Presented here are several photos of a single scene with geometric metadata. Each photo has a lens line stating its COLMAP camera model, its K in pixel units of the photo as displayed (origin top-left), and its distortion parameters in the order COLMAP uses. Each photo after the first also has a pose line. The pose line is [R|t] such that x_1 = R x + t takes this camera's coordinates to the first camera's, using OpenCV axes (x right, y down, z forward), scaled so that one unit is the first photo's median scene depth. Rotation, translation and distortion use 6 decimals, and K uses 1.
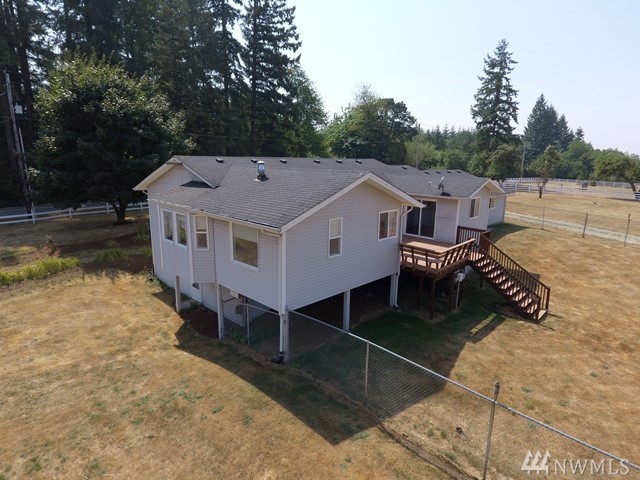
lens RADIAL K [[375.4, 0, 323.4], [0, 375.4, 240.1], [0, 0, 1]] dist [-0.005692, -0.000796]
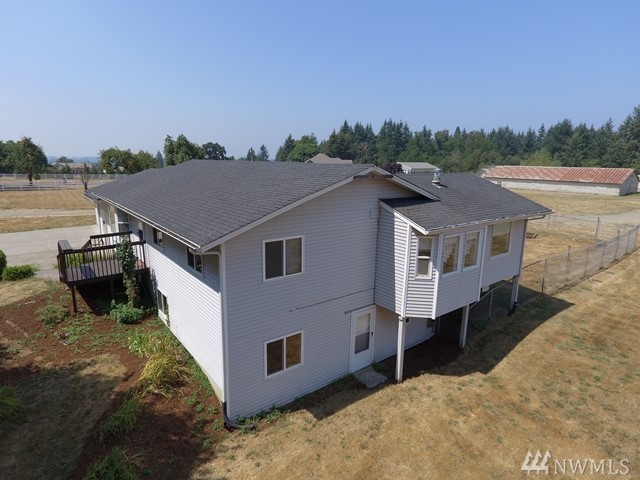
lens RADIAL K [[375.4, 0, 321.5], [0, 375.4, 237.5], [0, 0, 1]] dist [-0.005692, -0.000796]
pose [[0.134817, -0.215430, 0.967168, -0.843683], [0.198079, 0.962237, 0.186721, -0.191079], [-0.970870, 0.166403, 0.172398, 0.787511]]
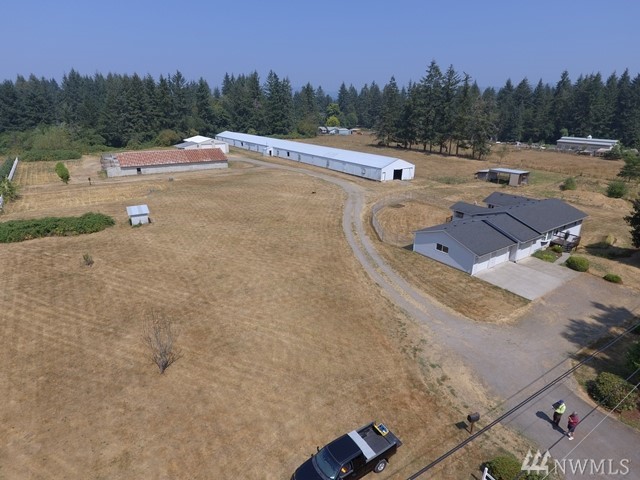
lens RADIAL K [[375.4, 0, 319.5], [0, 375.4, 236.2], [0, 0, 1]] dist [-0.005692, -0.000796]
pose [[-0.981896, -0.089110, 0.167149, 0.975197], [0.011484, 0.852803, 0.522106, -1.452998], [-0.189070, 0.514573, -0.836341, 3.690164]]
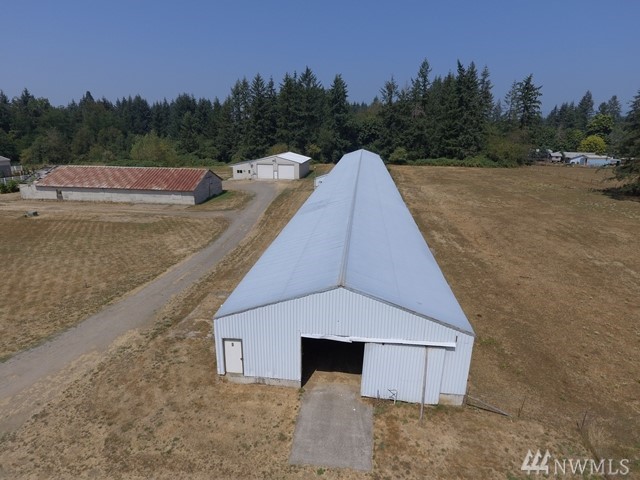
lens RADIAL K [[375.4, 0, 322.1], [0, 375.4, 235.9], [0, 0, 1]] dist [-0.005692, -0.000796]
pose [[-0.620937, -0.239086, 0.746509, 0.265744], [0.145817, 0.900494, 0.409692, -0.203583], [-0.770178, 0.363246, -0.524287, -0.699104]]
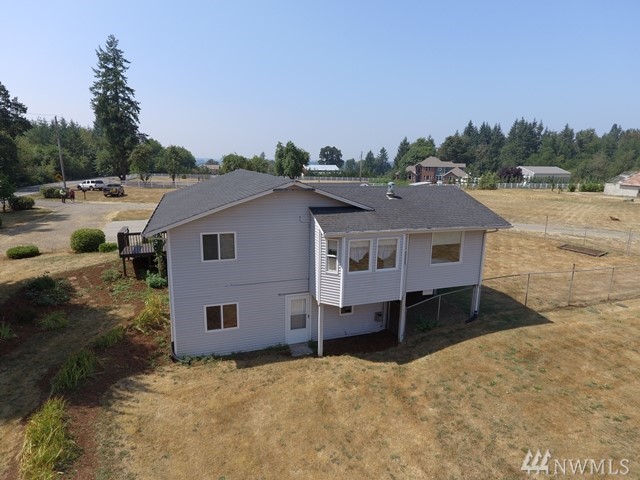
lens RADIAL K [[375.4, 0, 322.6], [0, 375.4, 237.6], [0, 0, 1]] dist [-0.005692, -0.000796]
pose [[0.443590, -0.191617, 0.875506, -0.891724], [0.181393, 0.975855, 0.121673, -0.149961], [-0.877681, 0.104837, 0.467637, 0.446647]]
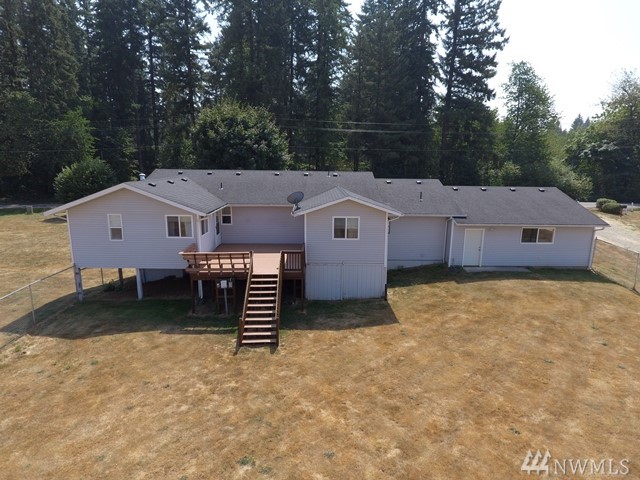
lens RADIAL K [[375.4, 0, 319.9], [0, 375.4, 241.2], [0, 0, 1]] dist [-0.005692, -0.000796]
pose [[0.704857, 0.137622, -0.695871, 0.938632], [-0.151356, 0.987586, 0.042003, -0.079077], [0.693013, 0.075718, 0.716938, 0.303624]]
